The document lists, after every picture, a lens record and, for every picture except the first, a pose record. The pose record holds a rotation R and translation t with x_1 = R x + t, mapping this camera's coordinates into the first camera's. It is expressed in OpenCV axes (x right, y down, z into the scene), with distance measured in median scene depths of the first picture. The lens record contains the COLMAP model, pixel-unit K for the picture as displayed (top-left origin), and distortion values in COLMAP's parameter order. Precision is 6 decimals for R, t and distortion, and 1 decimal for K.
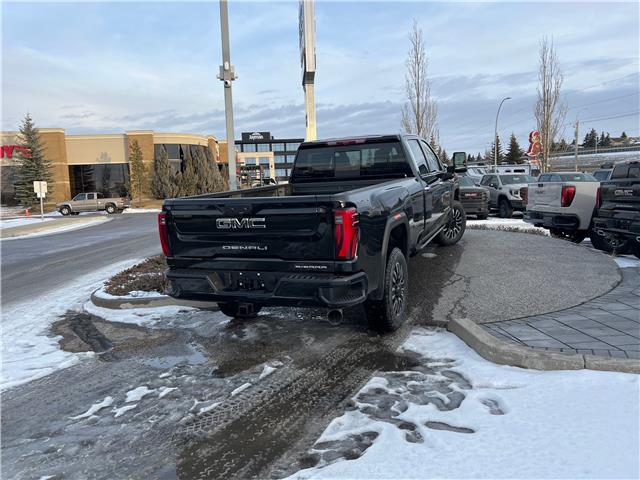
lens RADIAL K [[478.5, 0, 321.2], [0, 478.5, 242.9], [0, 0, 1]] dist [0.046410, -0.050392]
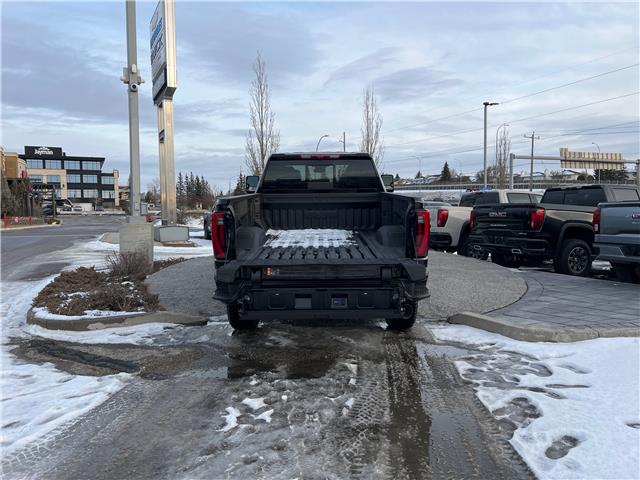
lens RADIAL K [[478.5, 0, 320.7], [0, 478.5, 241.5], [0, 0, 1]] dist [0.046410, -0.050392]
pose [[0.920468, 0.005273, 0.390784, -0.448252], [0.018264, 0.998236, -0.056489, 0.044068], [-0.390392, 0.059133, 0.918748, 0.060404]]
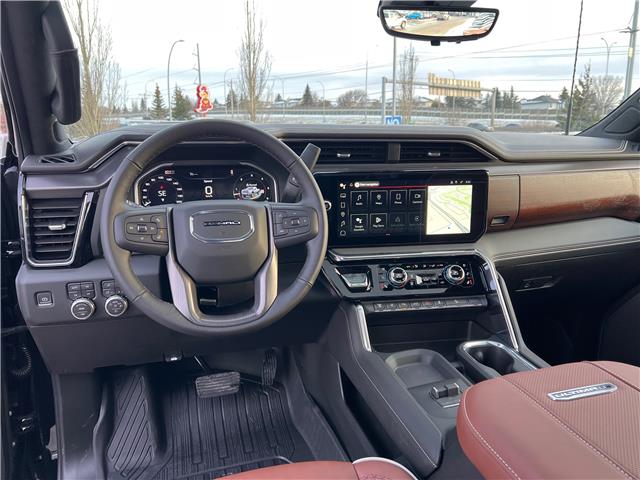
lens RADIAL K [[478.5, 0, 315.8], [0, 478.5, 244.4], [0, 0, 1]] dist [0.046410, -0.050392]
pose [[0.774880, -0.107035, 0.622980, 0.058010], [0.047018, 0.992589, 0.112056, -0.250261], [-0.630357, -0.057539, 0.774170, 1.504425]]
